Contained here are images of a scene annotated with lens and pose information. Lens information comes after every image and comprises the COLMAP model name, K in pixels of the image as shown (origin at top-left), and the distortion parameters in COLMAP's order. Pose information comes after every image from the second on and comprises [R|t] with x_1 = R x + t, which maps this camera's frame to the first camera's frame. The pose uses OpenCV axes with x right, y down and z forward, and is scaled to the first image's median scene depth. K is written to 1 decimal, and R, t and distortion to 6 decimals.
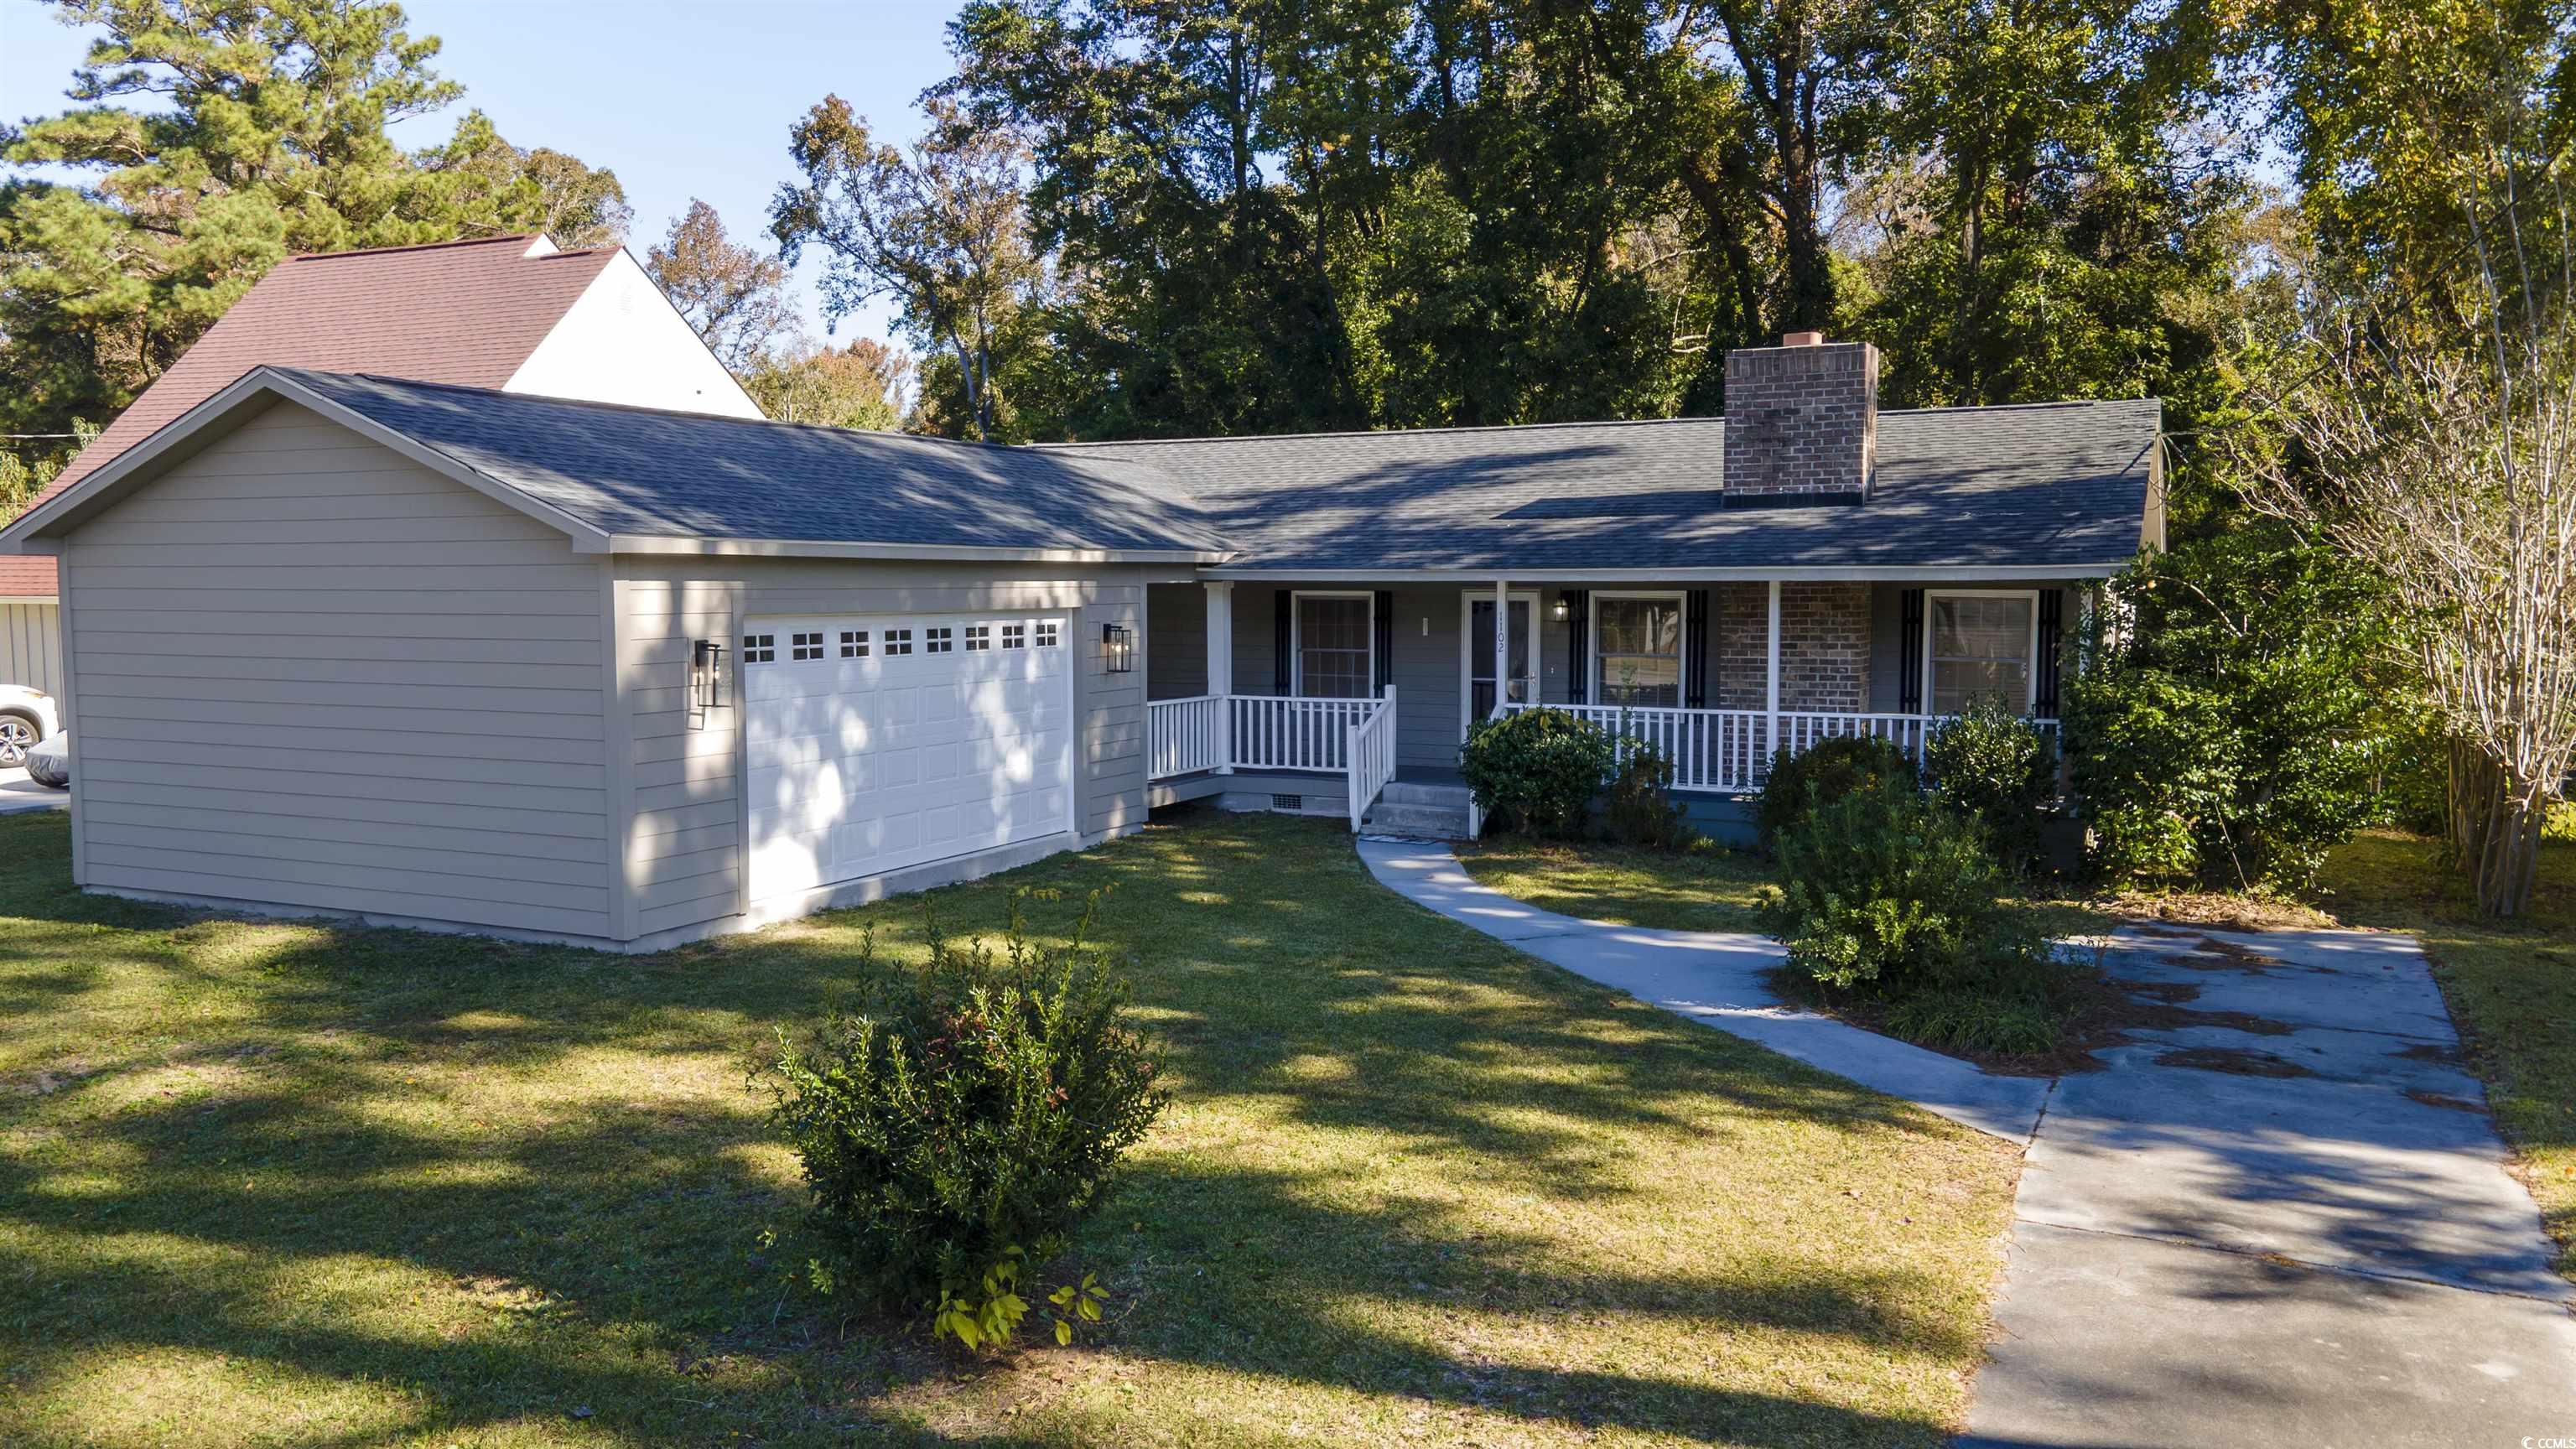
lens RADIAL K [[1874.9, 0, 1288.0], [0, 1874.9, 724.5], [0, 0, 1]] dist [0.001433, 0.081363]
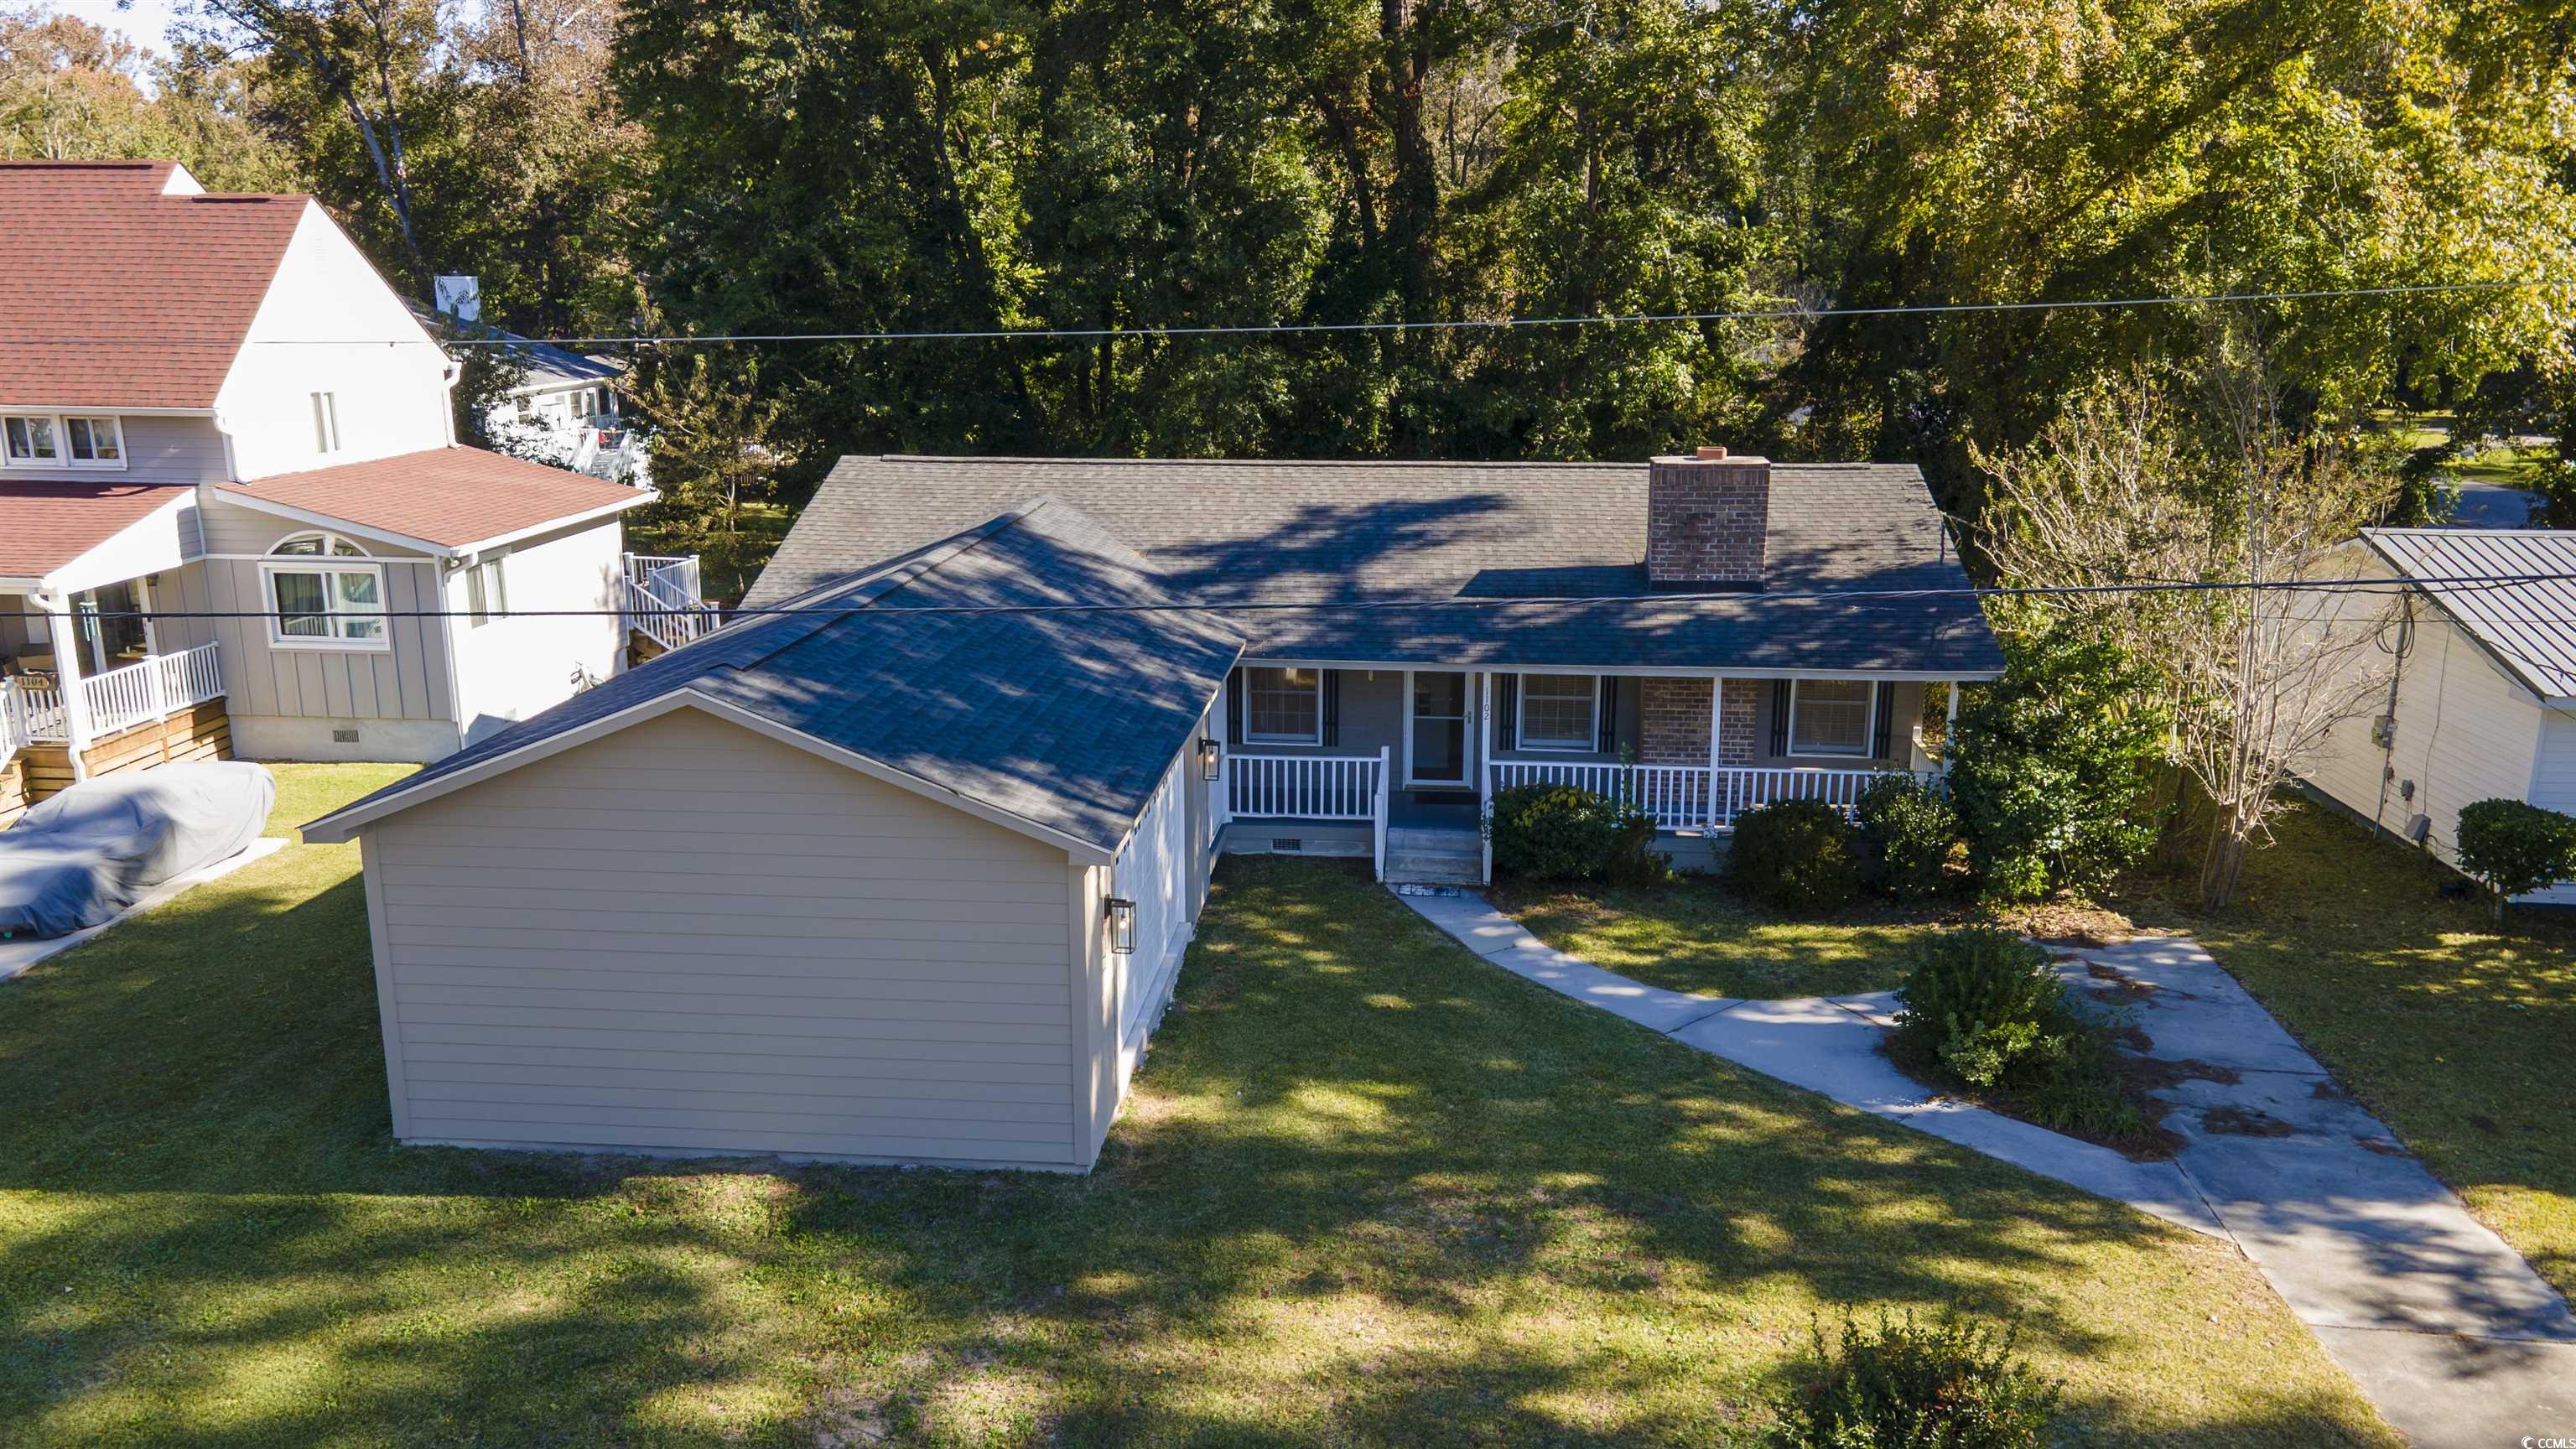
lens RADIAL K [[1905.2, 0, 1288.0], [0, 1905.2, 724.5], [0, 0, 1]] dist [0.019830, 0.043629]
pose [[0.937310, -0.081035, 0.338945, -0.751113], [0.027879, 0.986908, 0.158854, -0.418988], [-0.347380, -0.139446, 0.927298, -0.149449]]
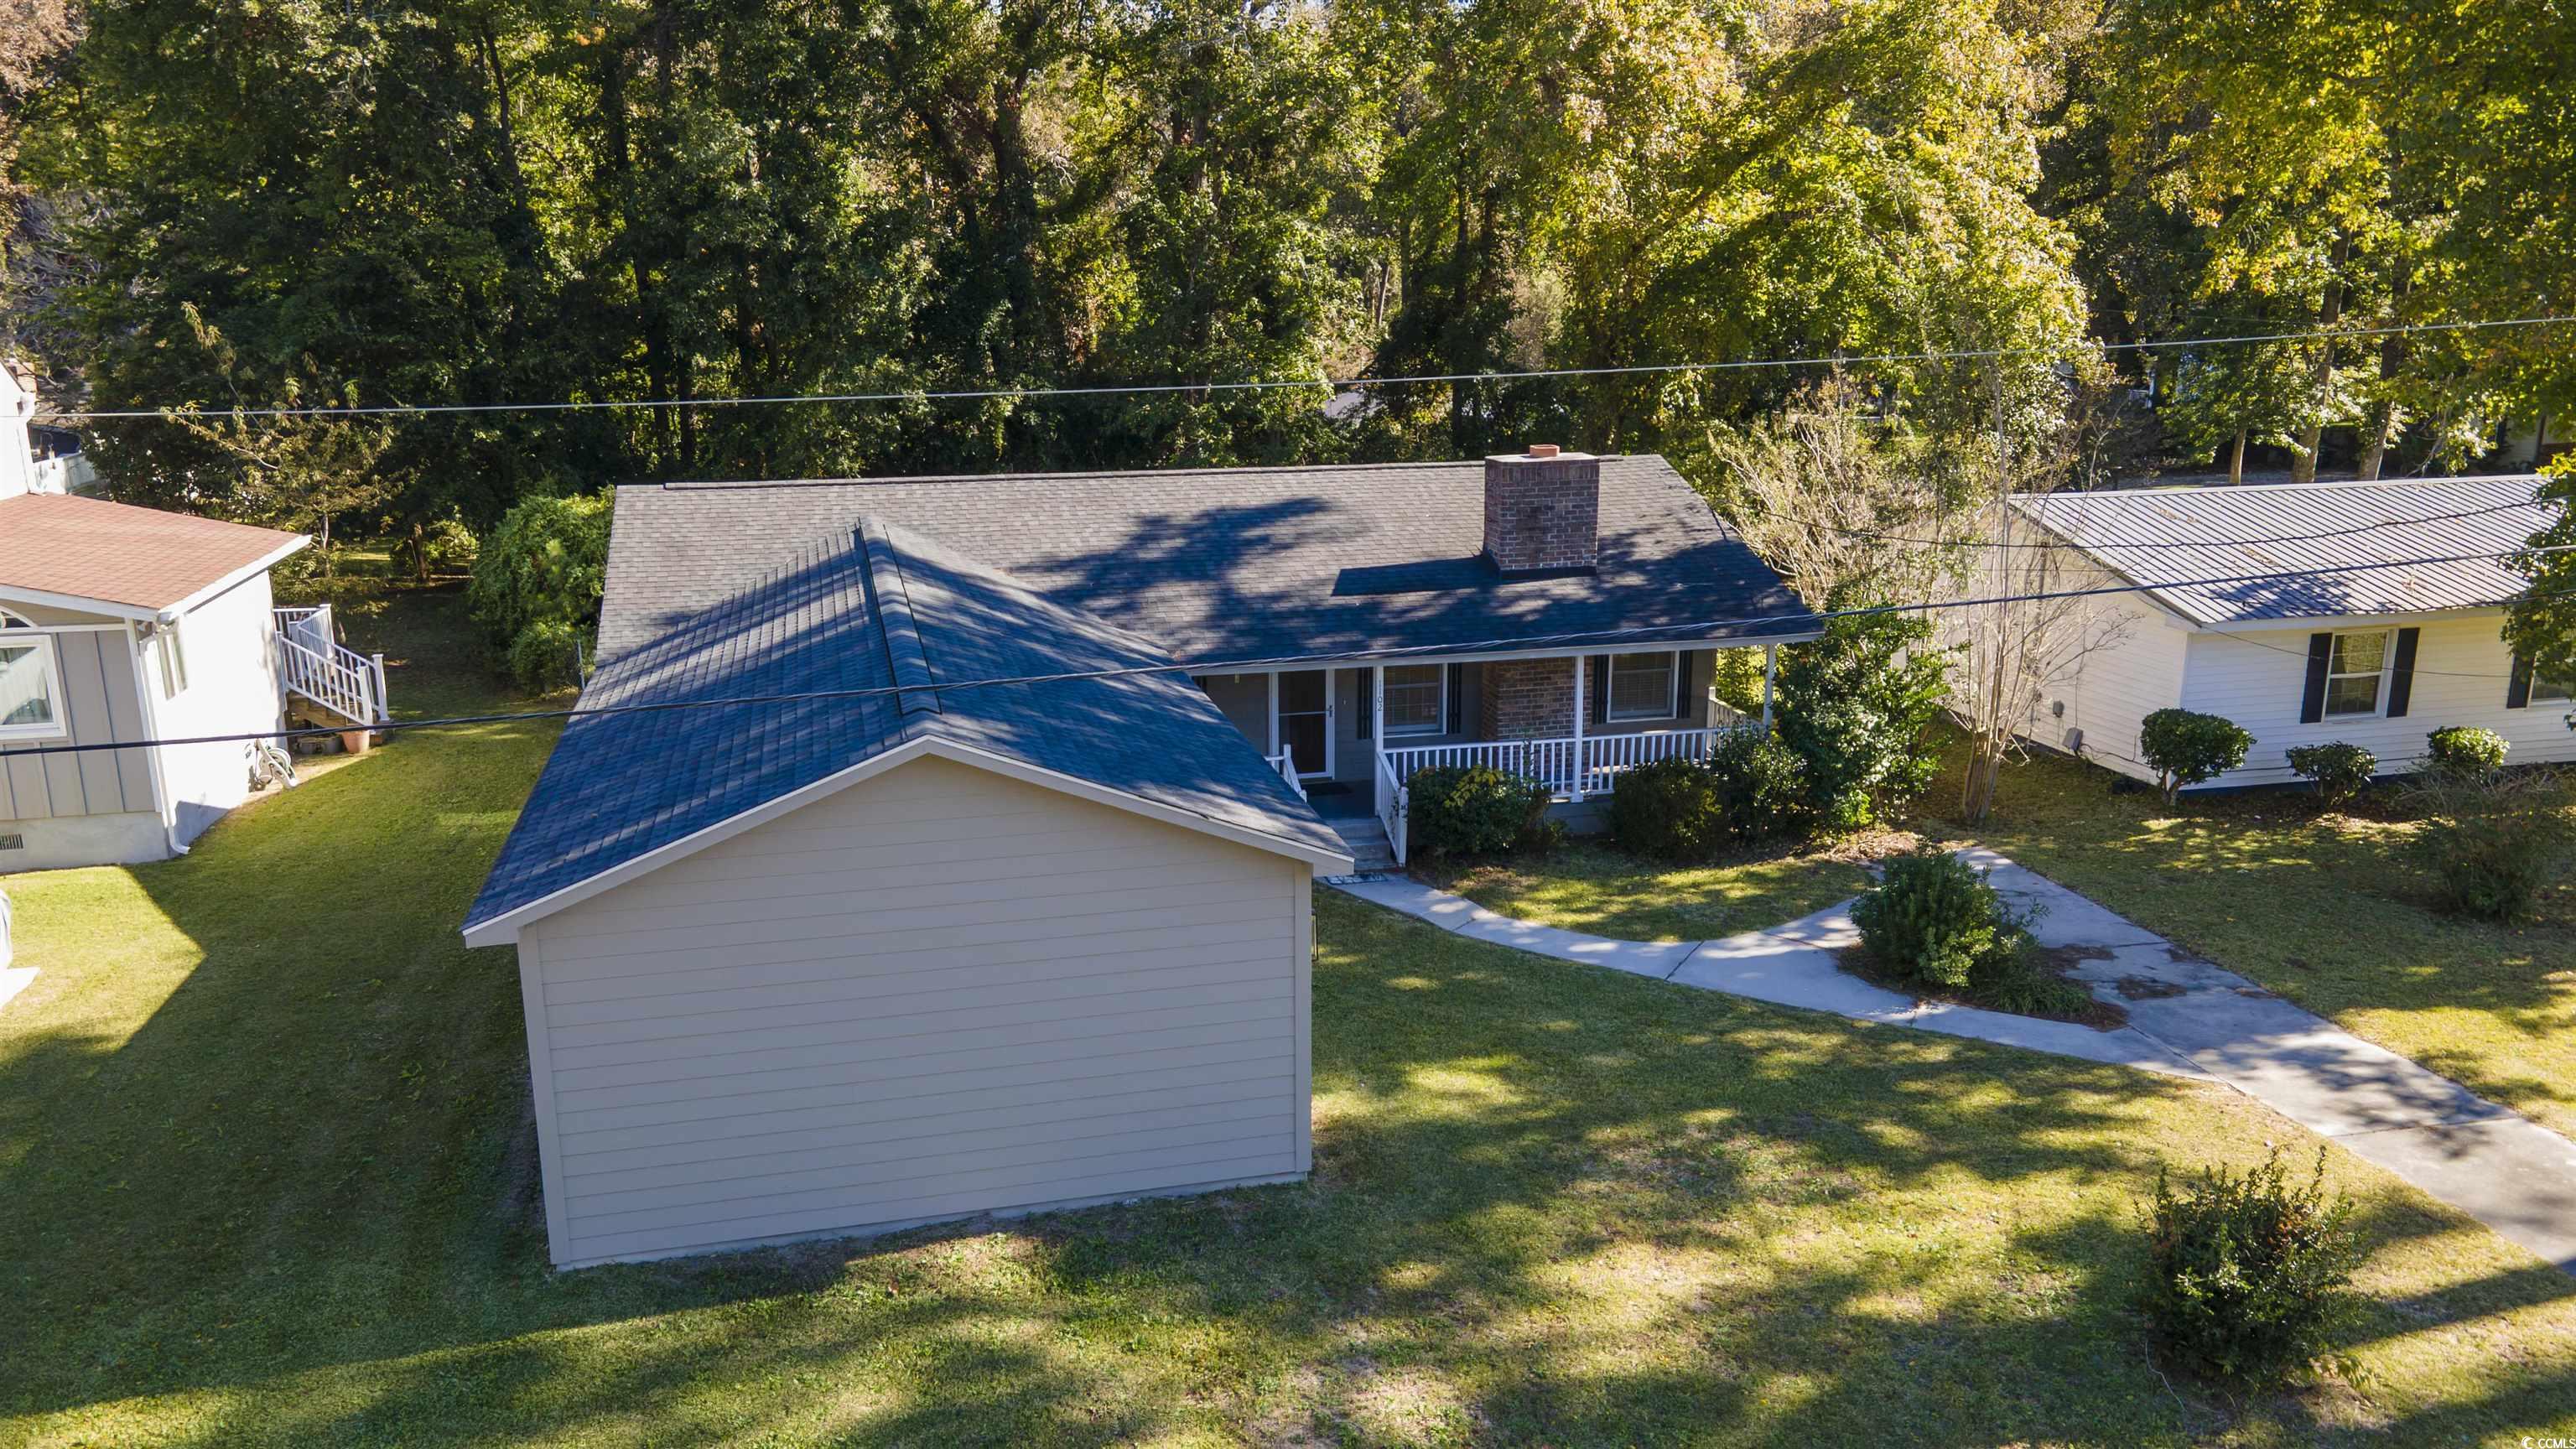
lens RADIAL K [[1874.9, 0, 1288.0], [0, 1874.9, 724.5], [0, 0, 1]] dist [0.001433, 0.081363]
pose [[0.769842, -0.154235, 0.619318, -1.286155], [0.055983, 0.982939, 0.175202, -0.457563], [-0.635774, -0.100207, 0.765343, 0.134782]]
